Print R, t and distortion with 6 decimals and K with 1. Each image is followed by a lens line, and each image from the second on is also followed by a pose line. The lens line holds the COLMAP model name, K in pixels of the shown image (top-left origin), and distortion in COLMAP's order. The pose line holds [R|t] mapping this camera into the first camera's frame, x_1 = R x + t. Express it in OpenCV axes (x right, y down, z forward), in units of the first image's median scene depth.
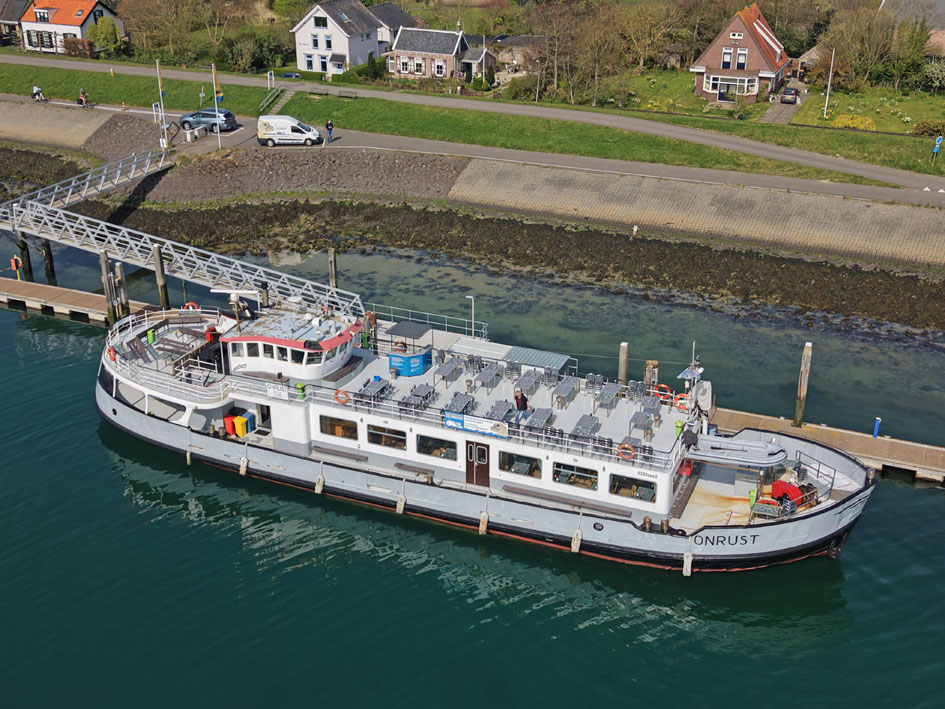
lens RADIAL K [[1080.8, 0, 476.3], [0, 1080.8, 338.9], [0, 0, 1]] dist [0.110460, 0.000000]
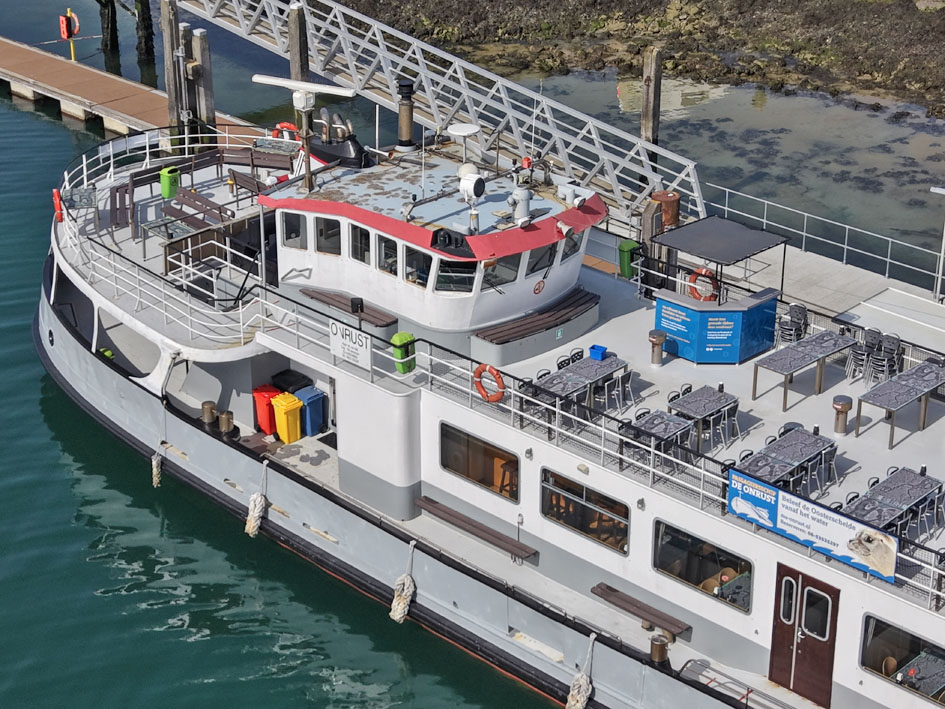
lens RADIAL K [[1814.7, 0, 472.2], [0, 1814.7, 362.0], [0, 0, 1]] dist [0.159225, 0.000000]
pose [[0.928232, 0.156646, -0.337412, 0.082212], [-0.144899, 0.987632, 0.059893, 0.008196], [0.342621, -0.006704, 0.939450, 0.387781]]
